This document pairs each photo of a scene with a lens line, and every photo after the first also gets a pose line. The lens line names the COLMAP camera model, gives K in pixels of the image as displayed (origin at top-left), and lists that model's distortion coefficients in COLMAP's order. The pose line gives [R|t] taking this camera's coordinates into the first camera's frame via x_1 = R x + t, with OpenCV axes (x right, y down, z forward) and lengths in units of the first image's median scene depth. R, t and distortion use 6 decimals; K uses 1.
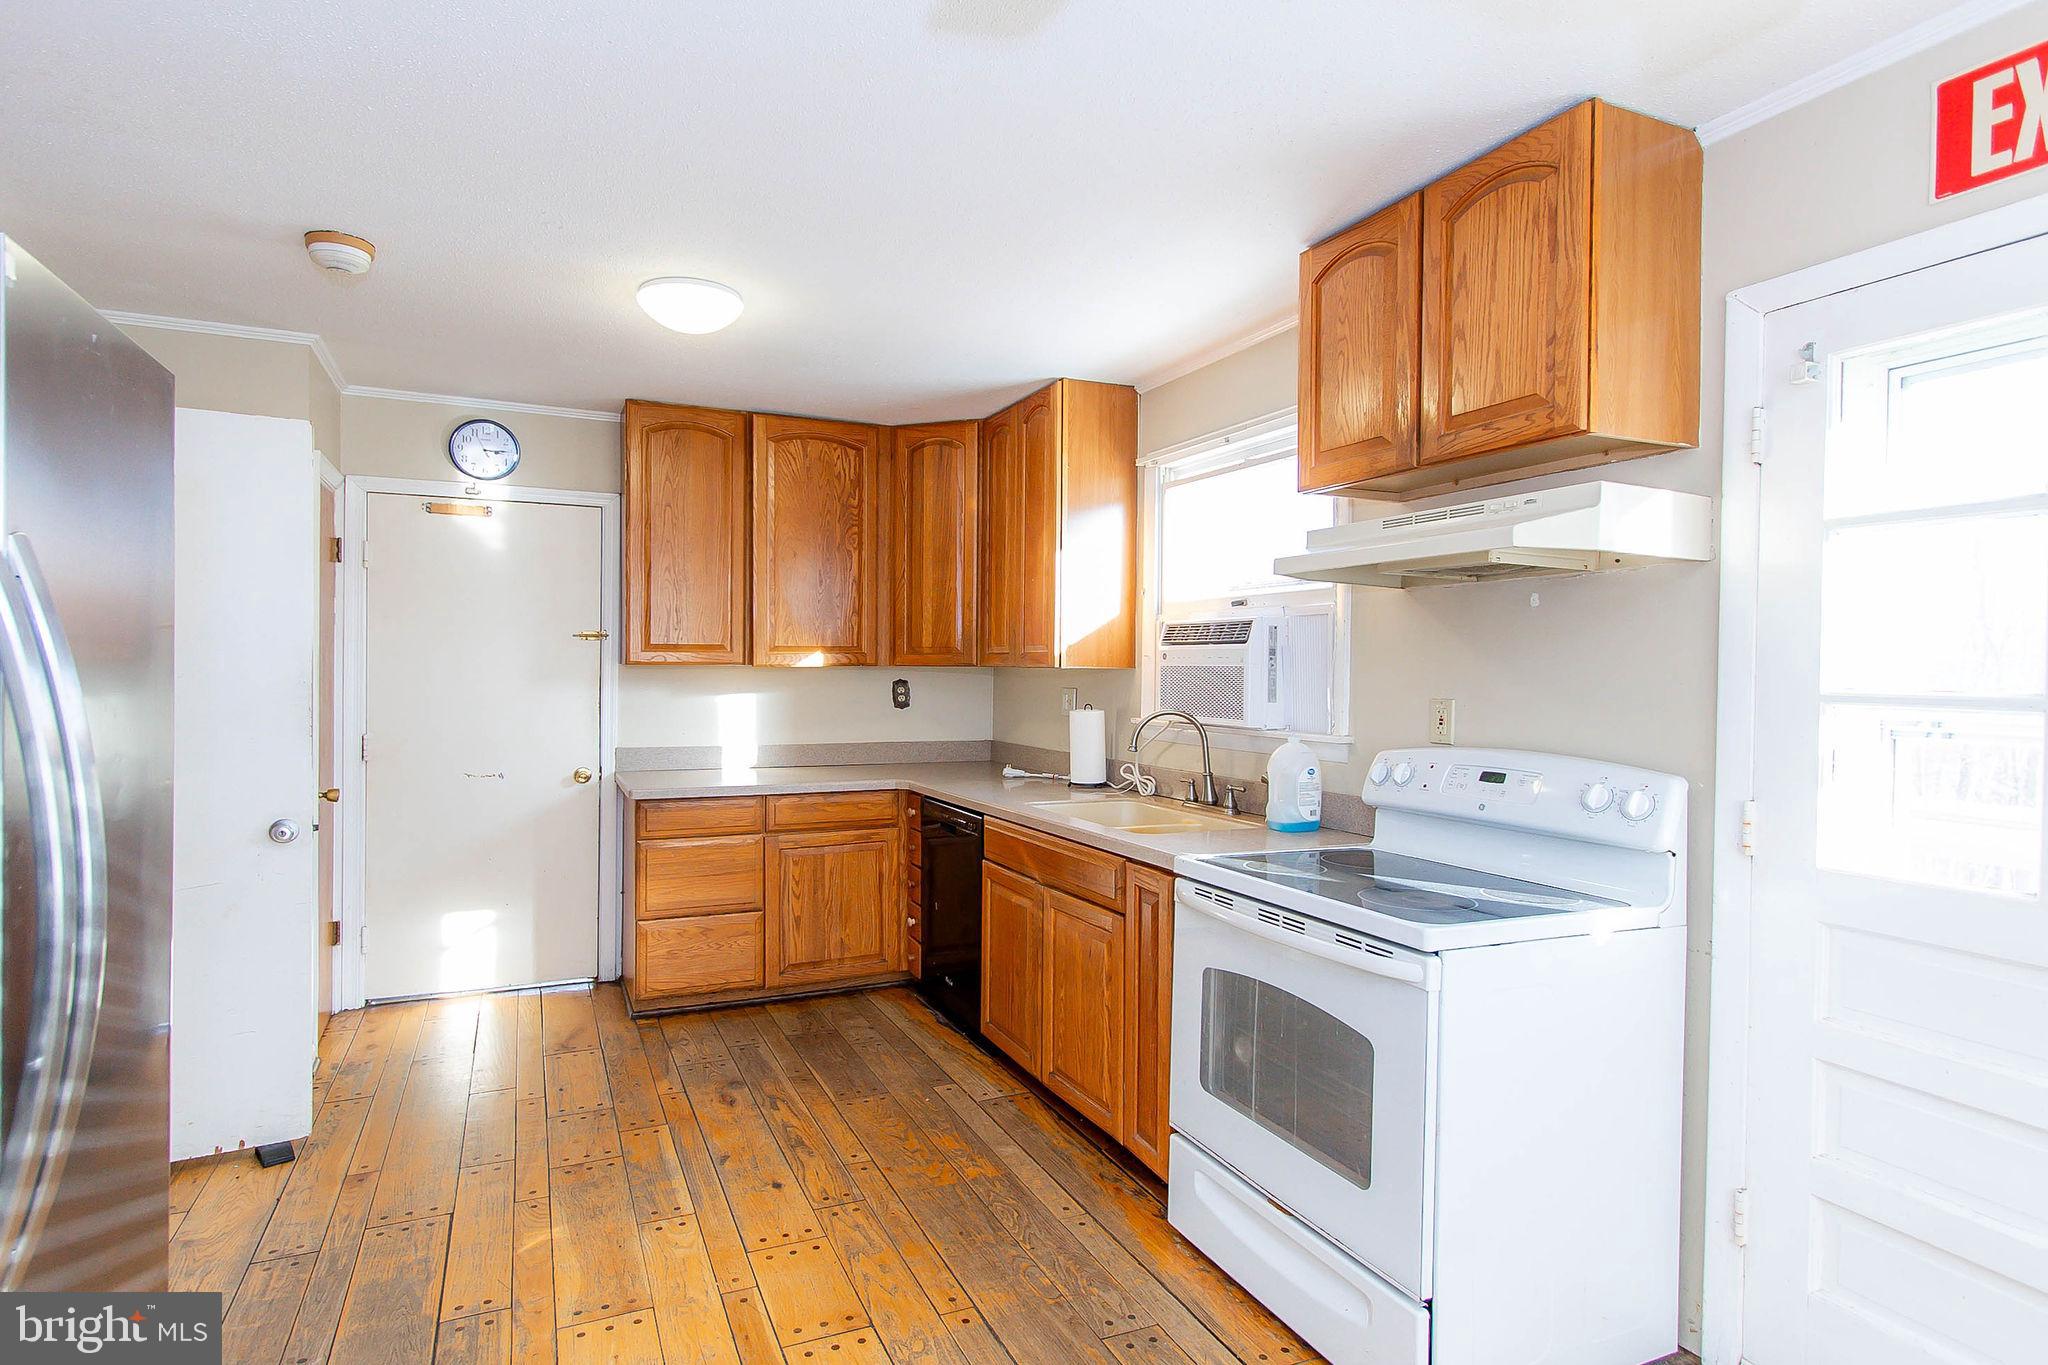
lens RADIAL K [[992.1, 0, 1024.0], [0, 992.1, 682.5], [0, 0, 1]] dist [-0.006329, -0.000399]
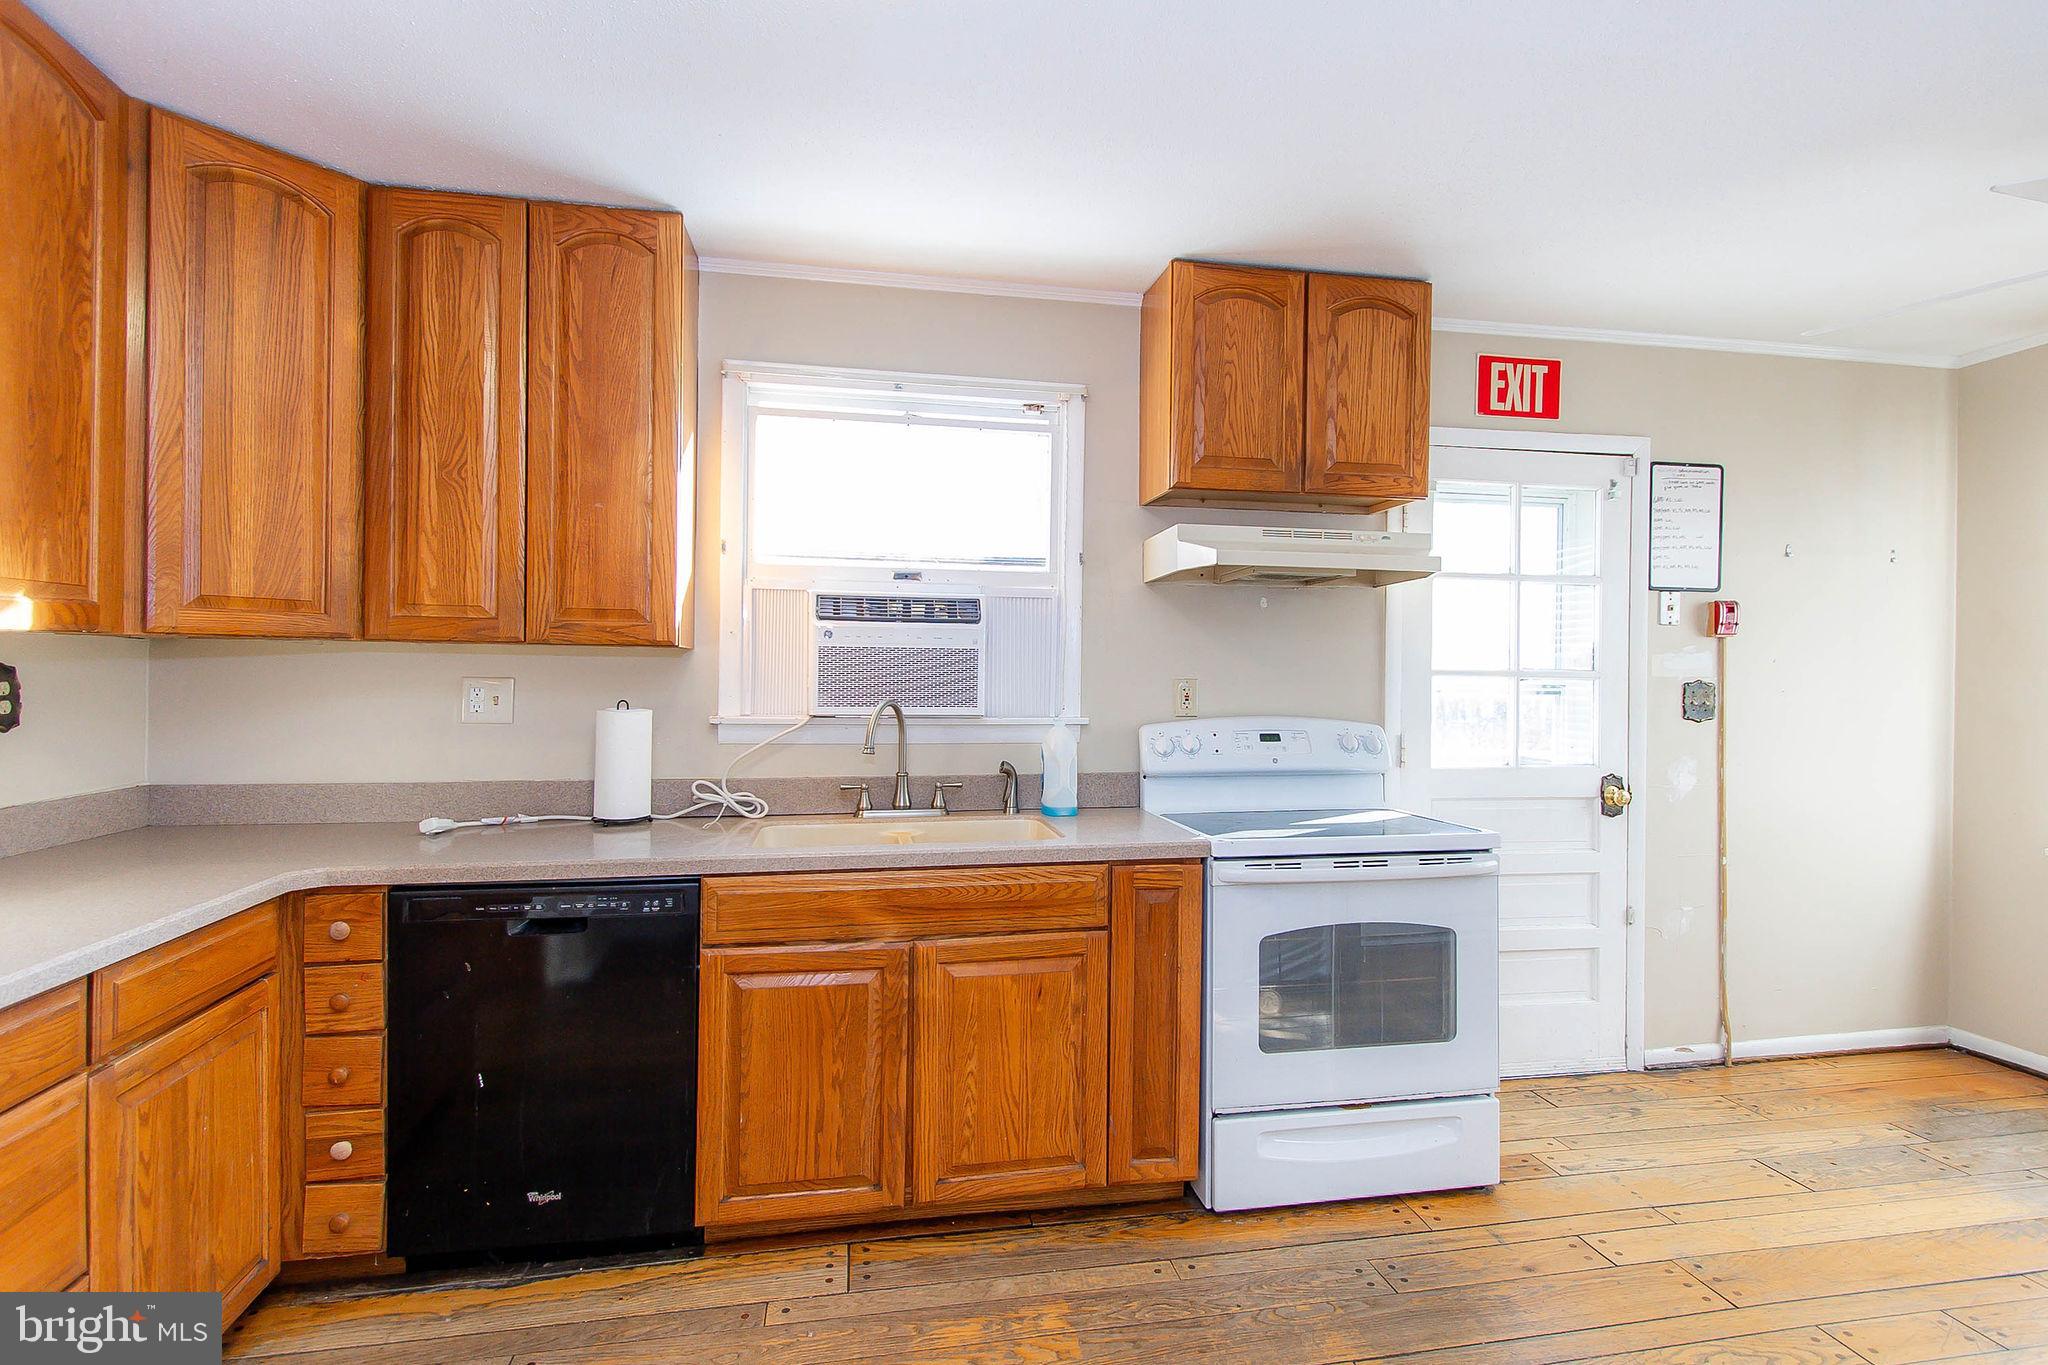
lens RADIAL K [[1061.7, 0, 1024.0], [0, 1061.7, 682.5], [0, 0, 1]] dist [-0.000357, 0.000412]
pose [[0.263071, -0.013674, 0.964679, -0.863892], [0.006220, 0.999903, 0.012477, 0.003674], [-0.964756, 0.002718, 0.263131, 0.853840]]
